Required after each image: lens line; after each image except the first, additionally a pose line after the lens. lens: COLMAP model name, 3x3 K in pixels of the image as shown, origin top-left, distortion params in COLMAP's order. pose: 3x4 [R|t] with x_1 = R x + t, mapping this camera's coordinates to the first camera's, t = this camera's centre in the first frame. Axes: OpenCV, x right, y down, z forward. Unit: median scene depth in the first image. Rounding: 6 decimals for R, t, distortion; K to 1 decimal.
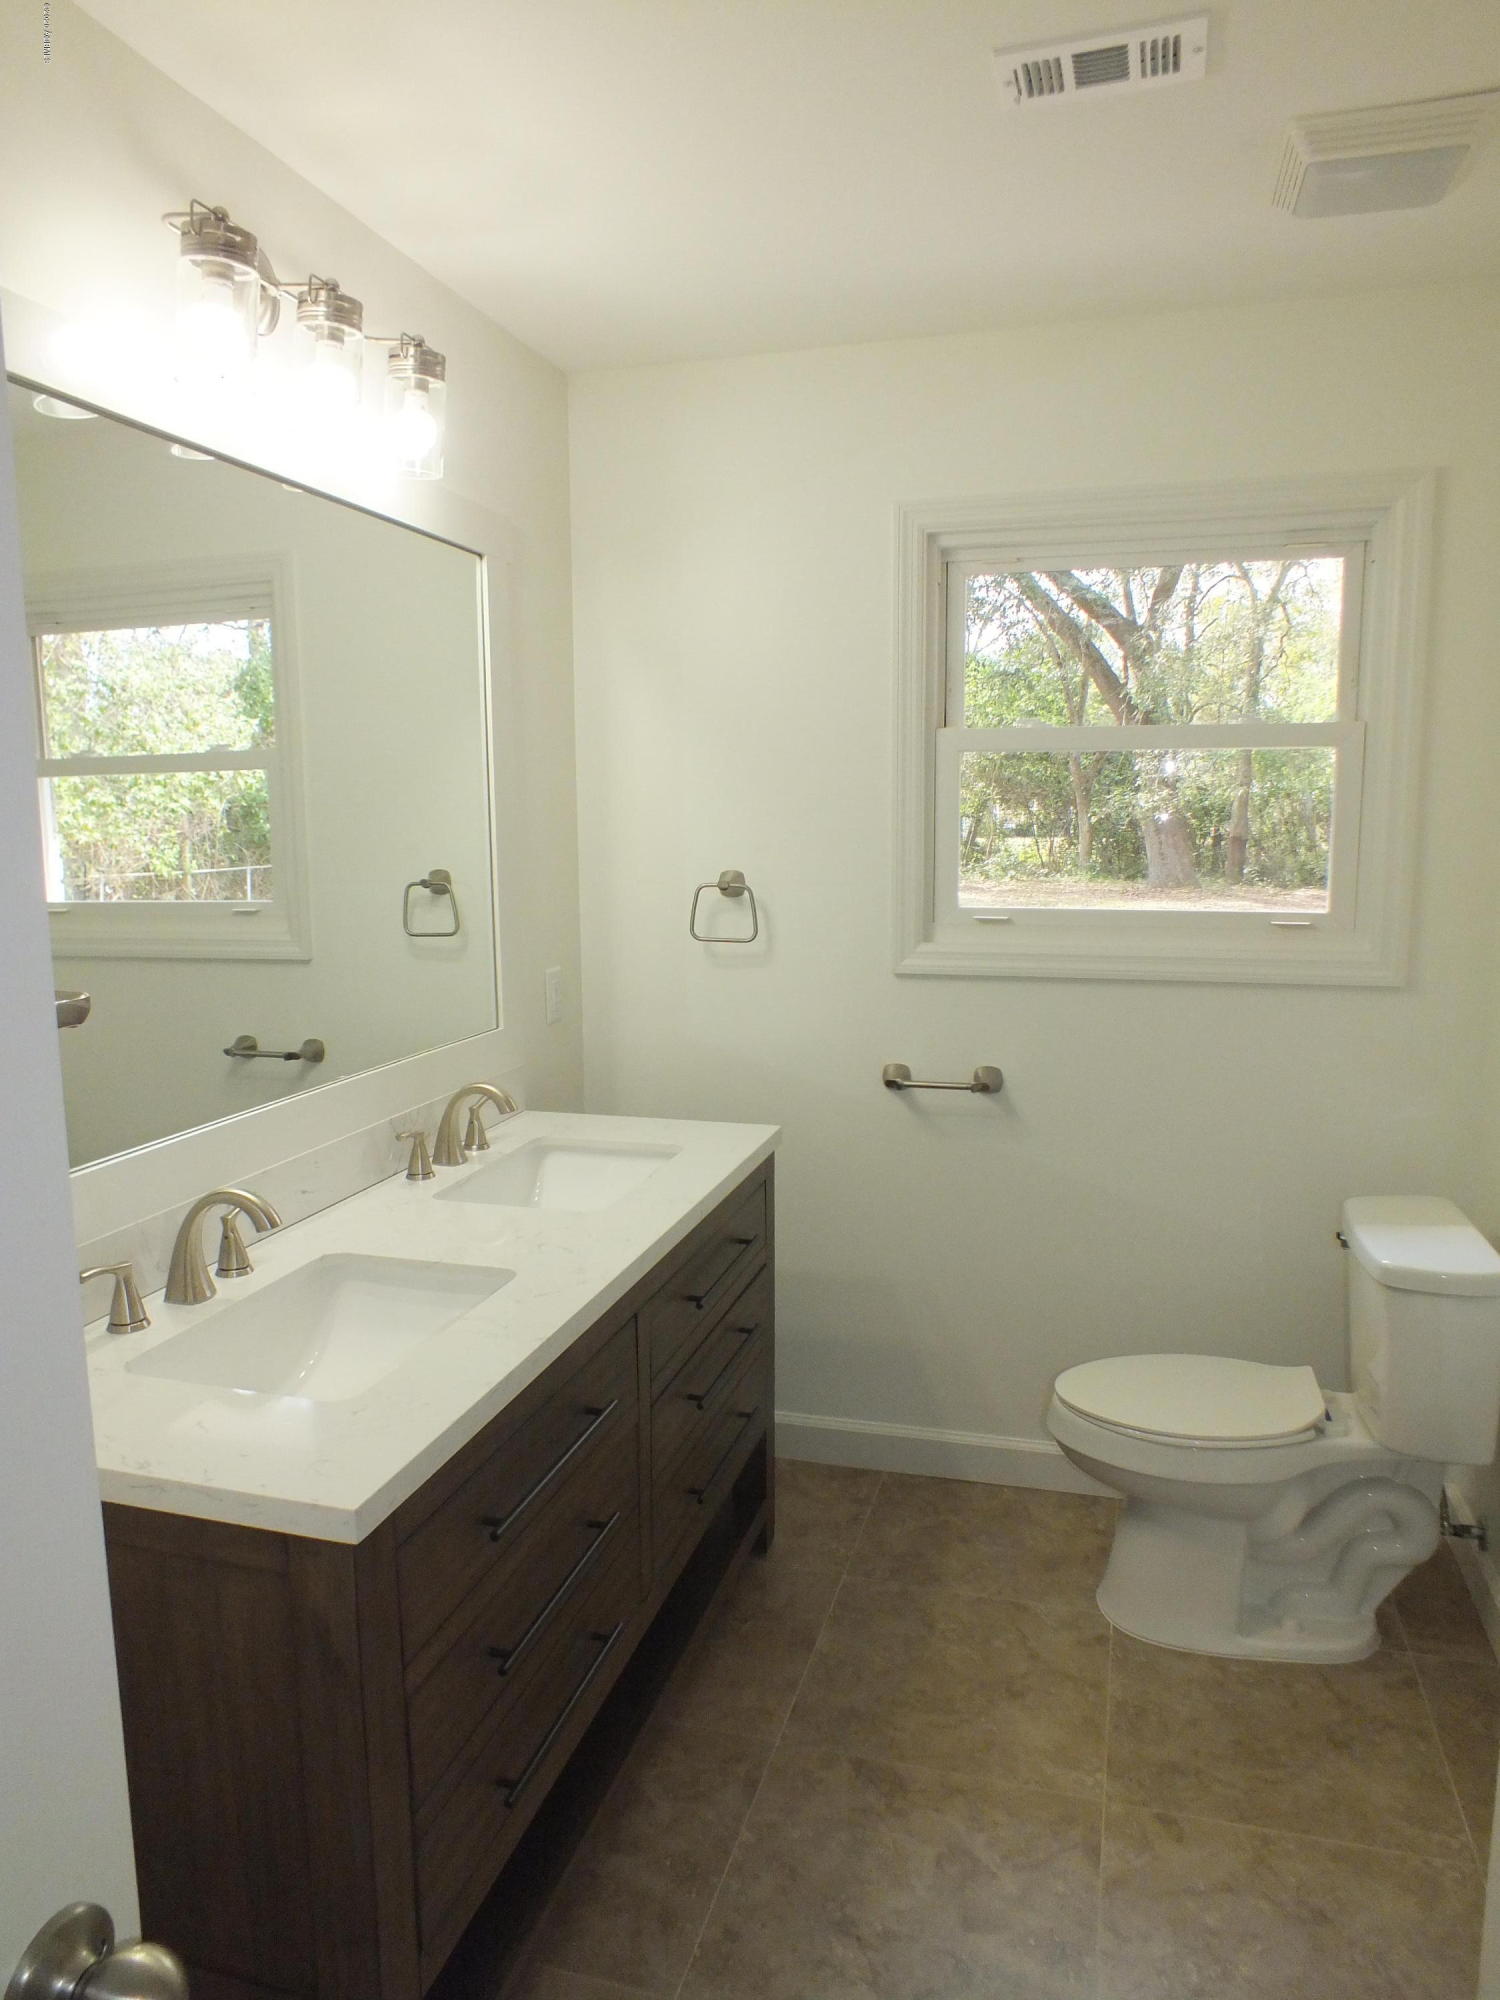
lens RADIAL K [[1281.4, 0, 747.4], [0, 1281.4, 988.2], [0, 0, 1]] dist [-0.101526, 0.038324]
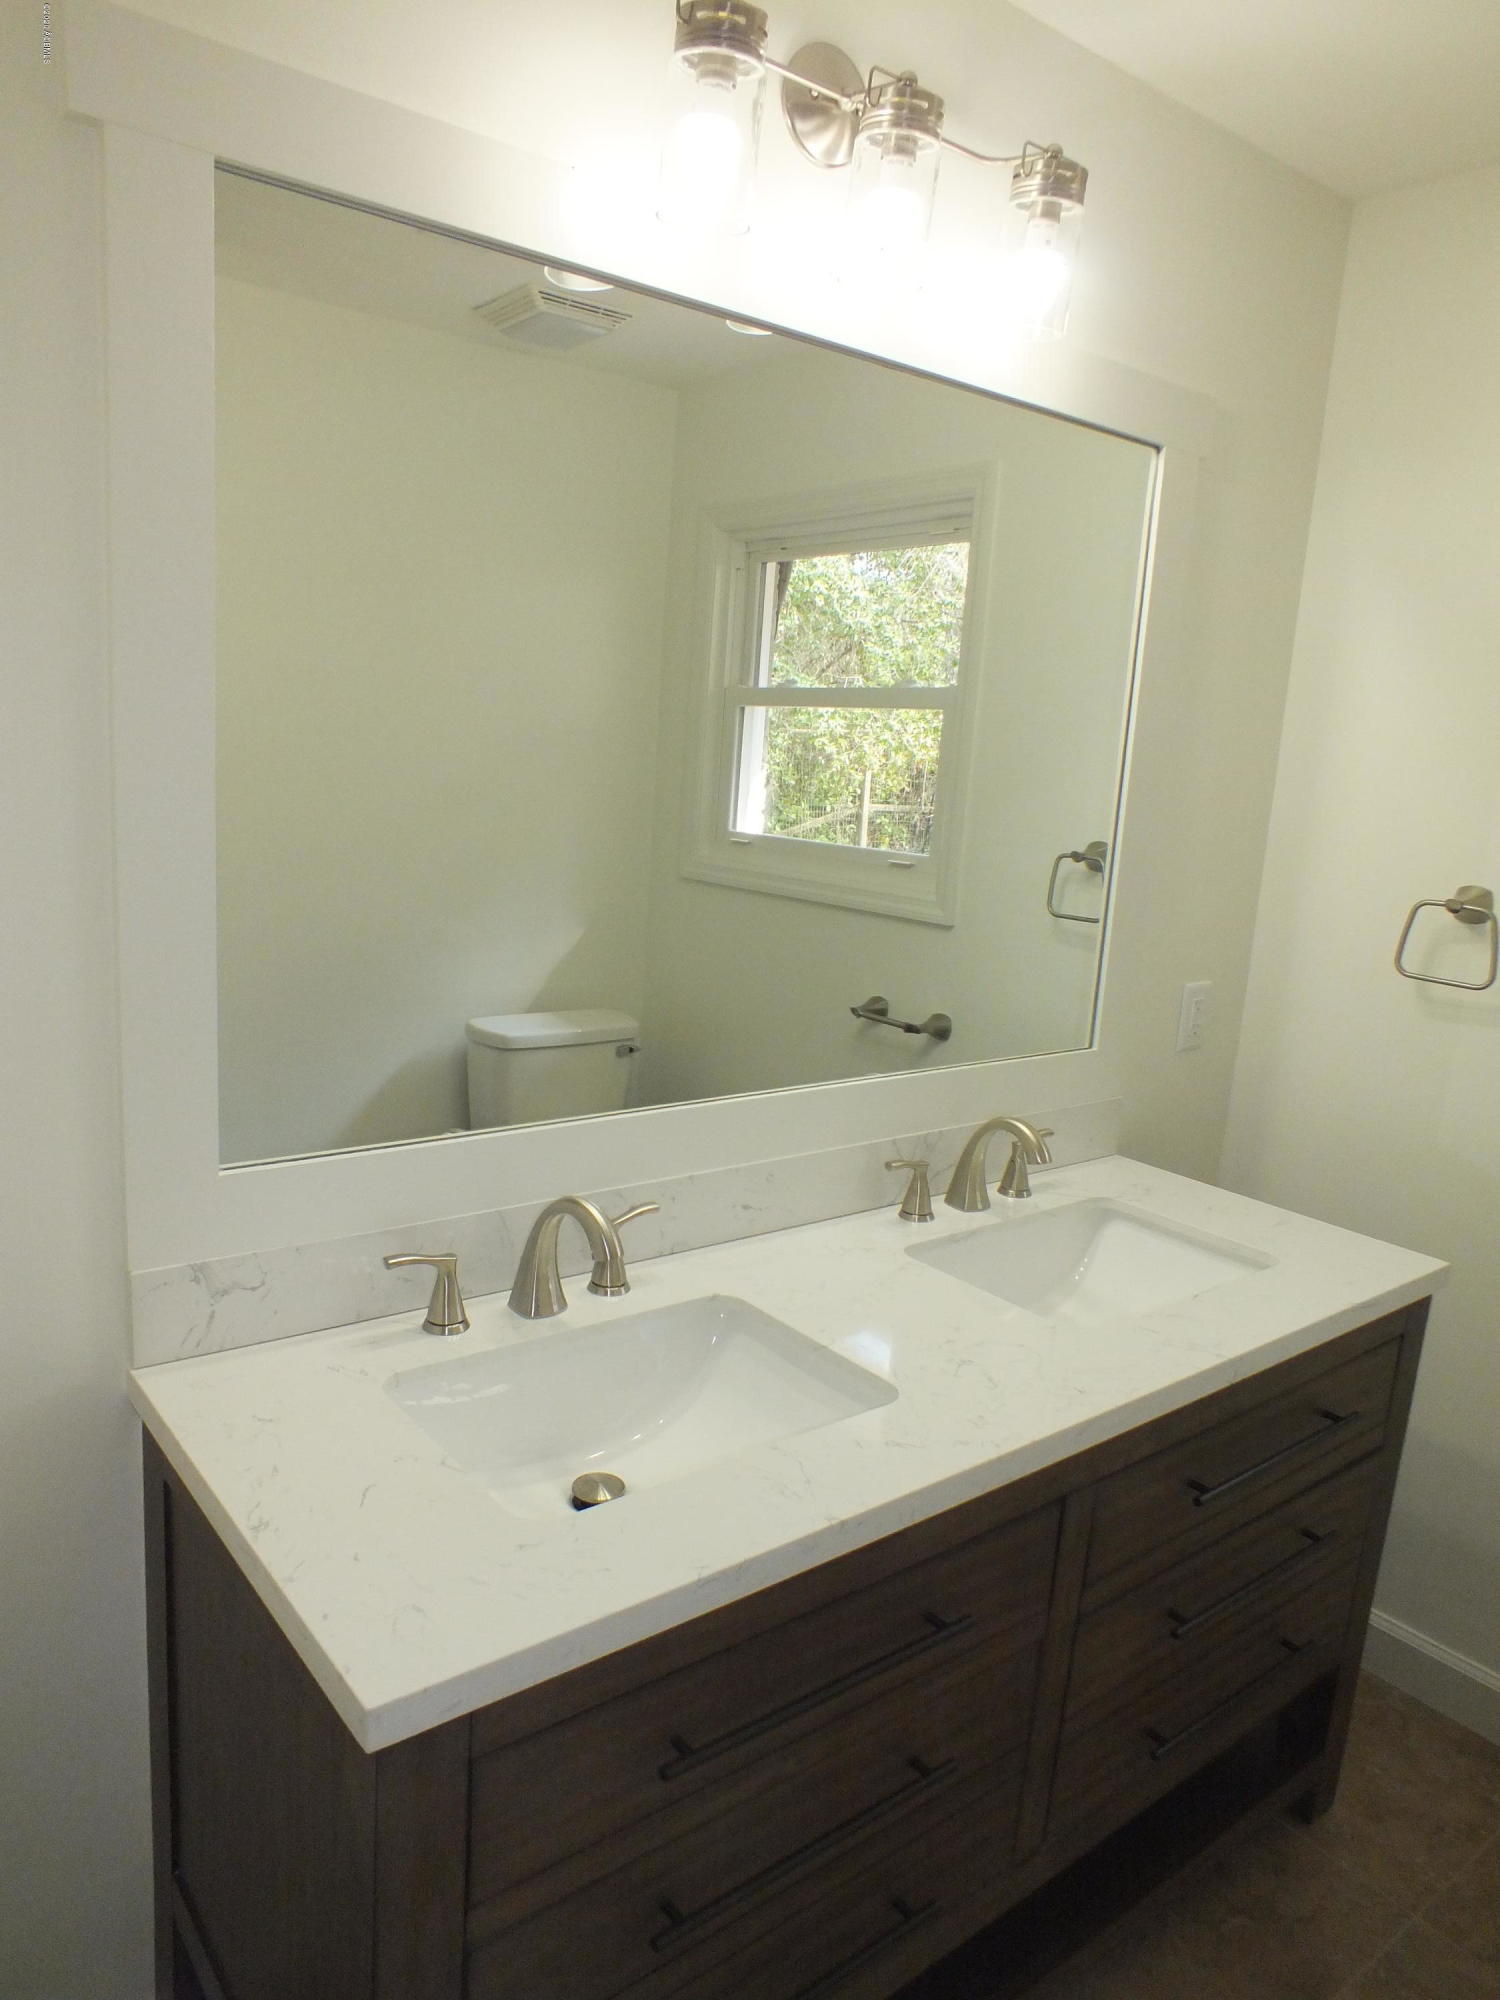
lens RADIAL K [[1283.9, 0, 750.0], [0, 1283.9, 1000.0], [0, 0, 1]] dist [-0.089069, 0.058241]
pose [[0.798081, 0.169171, -0.578314, 0.094518], [-0.142481, 0.985543, 0.091671, -0.042459], [0.585462, 0.009238, 0.810647, 0.227902]]
